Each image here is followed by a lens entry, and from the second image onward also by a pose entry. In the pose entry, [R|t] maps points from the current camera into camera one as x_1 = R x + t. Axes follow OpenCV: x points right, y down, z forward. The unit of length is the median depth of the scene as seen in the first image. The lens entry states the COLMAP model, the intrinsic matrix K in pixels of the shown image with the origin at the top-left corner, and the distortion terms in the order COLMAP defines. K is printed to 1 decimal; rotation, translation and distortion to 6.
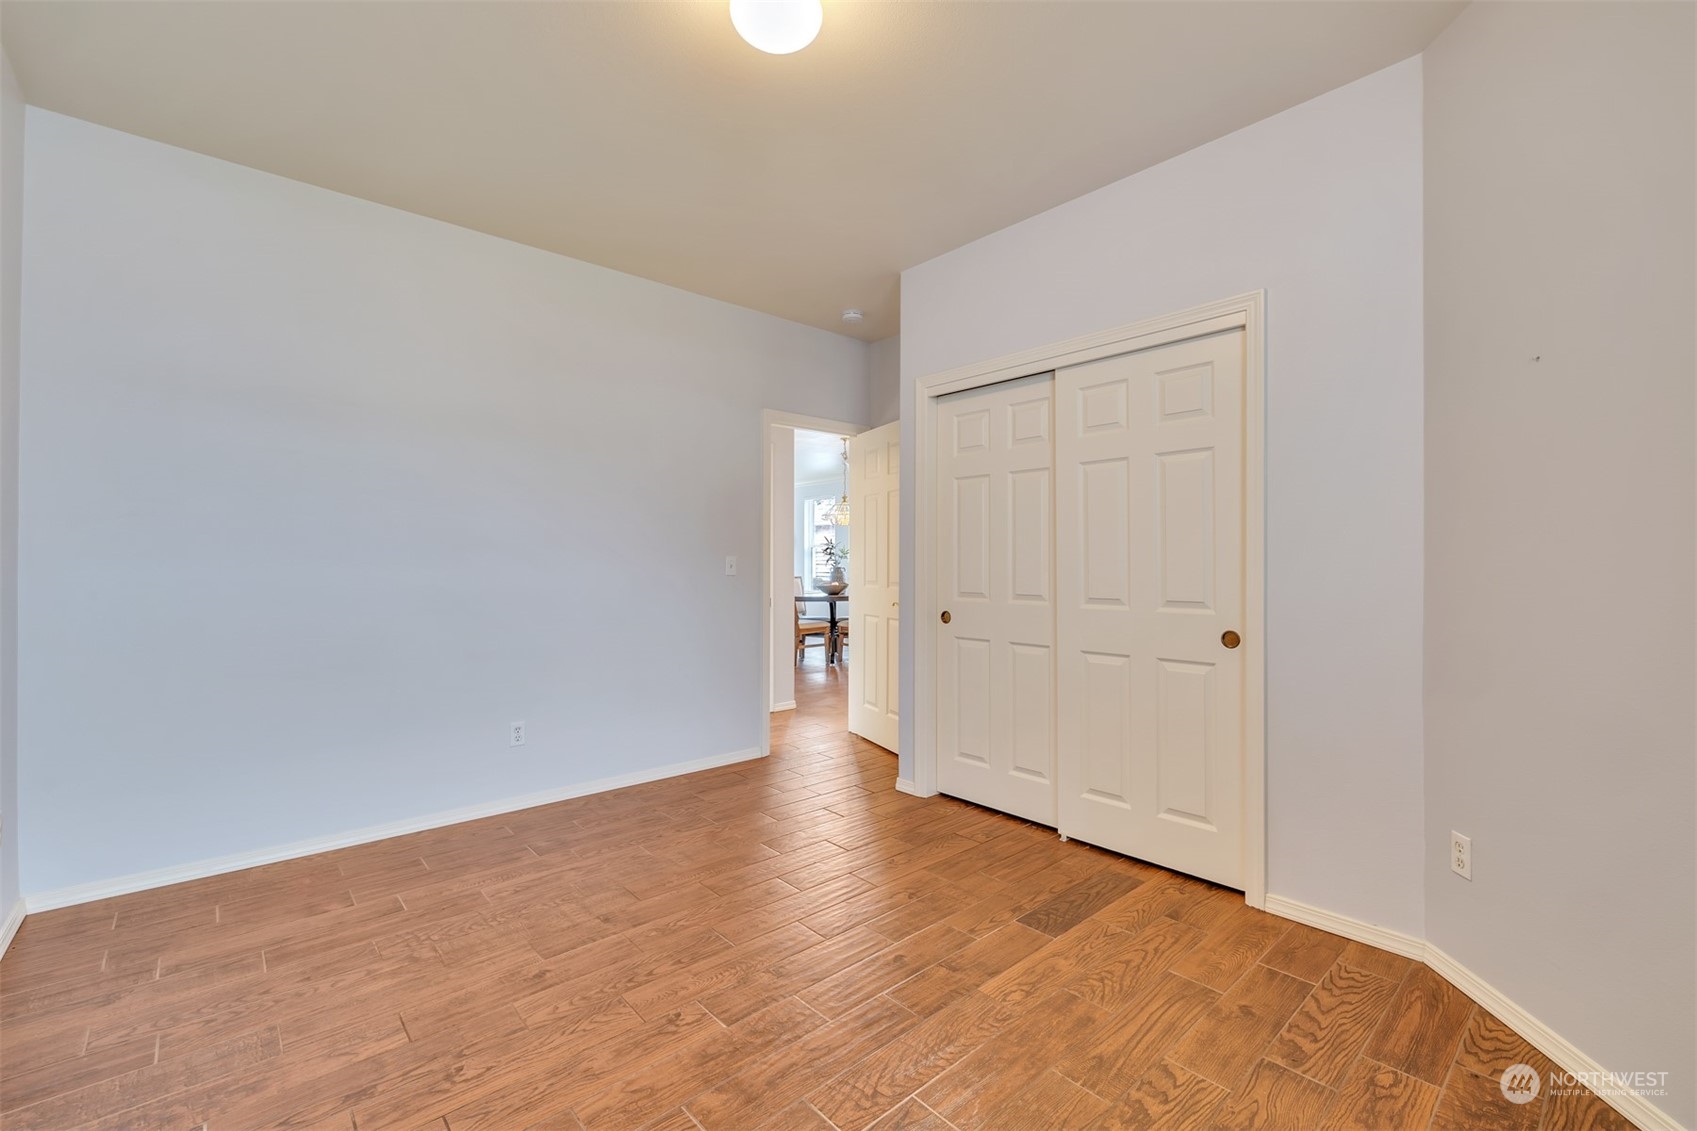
lens RADIAL K [[723.9, 0, 843.7], [0, 723.9, 559.3], [0, 0, 1]] dist [0.000347, 0.000043]
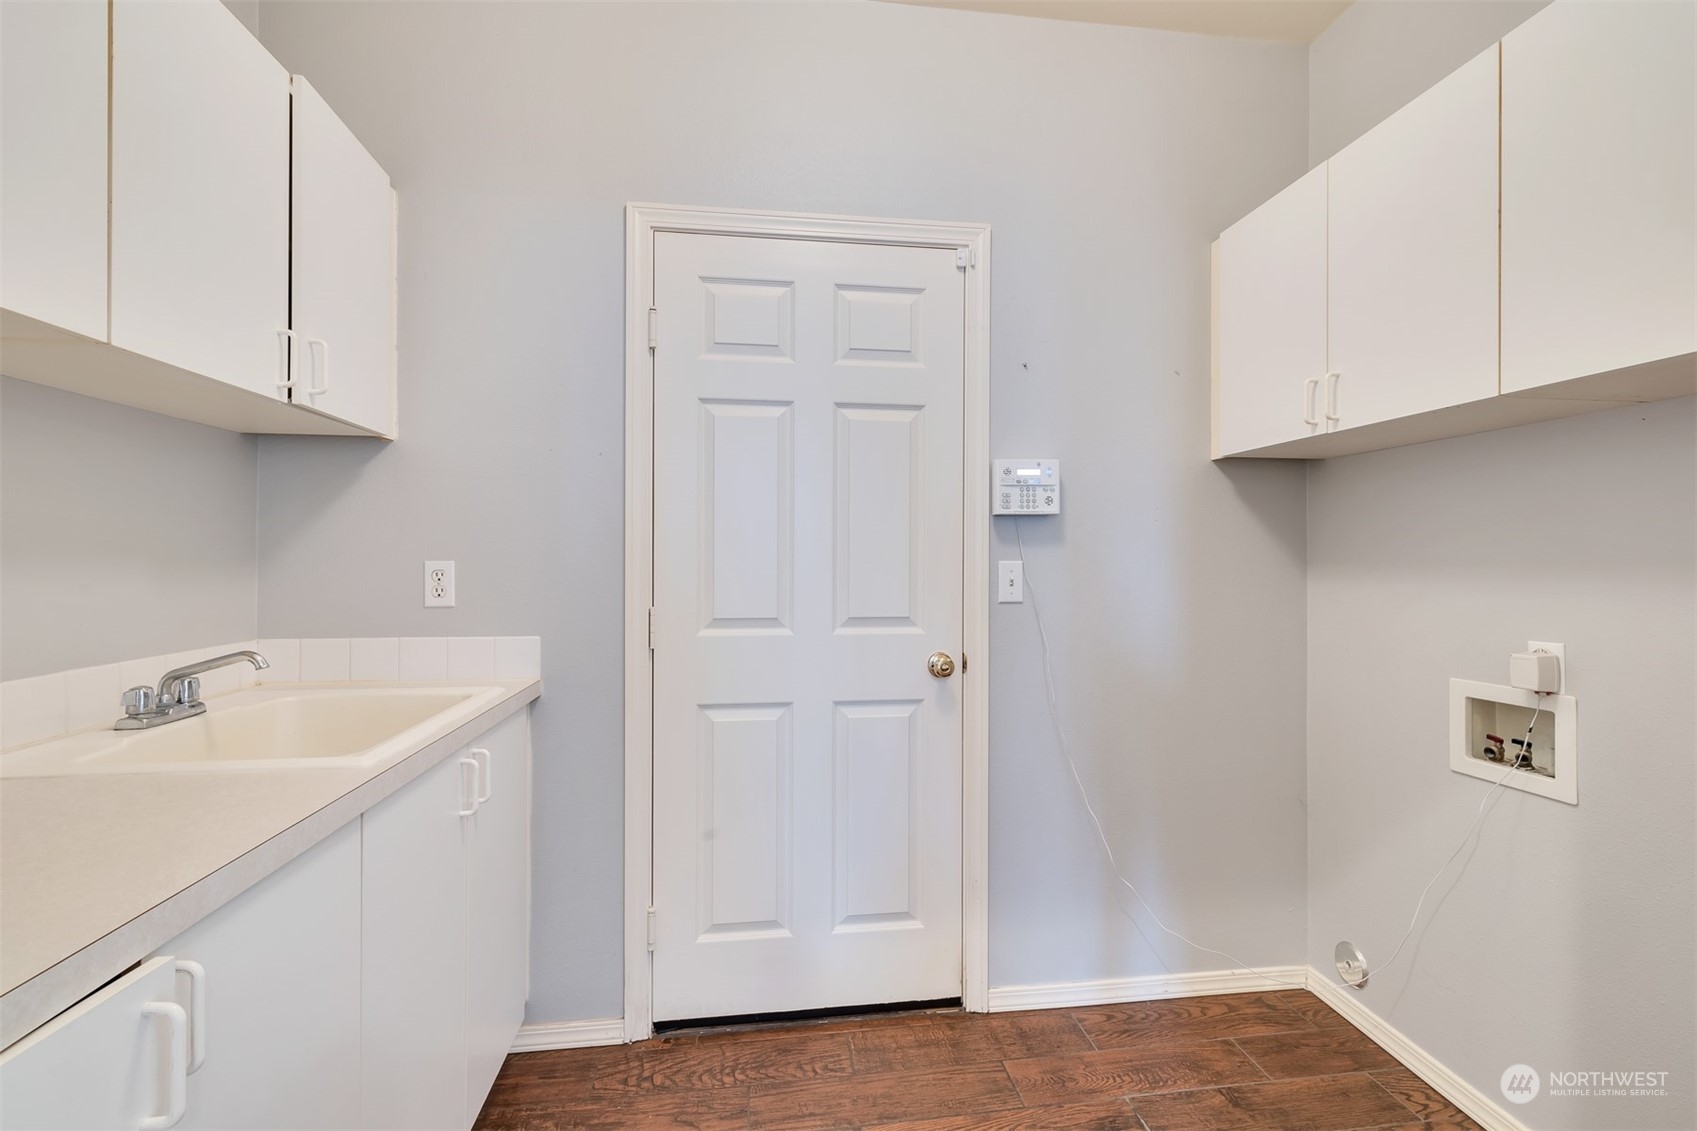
lens RADIAL K [[1025.5, 0, 848.5], [0, 1025.5, 565.5], [0, 0, 1]] dist [-0.001825, 0.000022]
pose [[0.519905, 0.001082, 0.854223, -0.443955], [-0.005274, 0.999984, 0.001944, 0.006527], [-0.854208, -0.005516, 0.519903, 0.572154]]
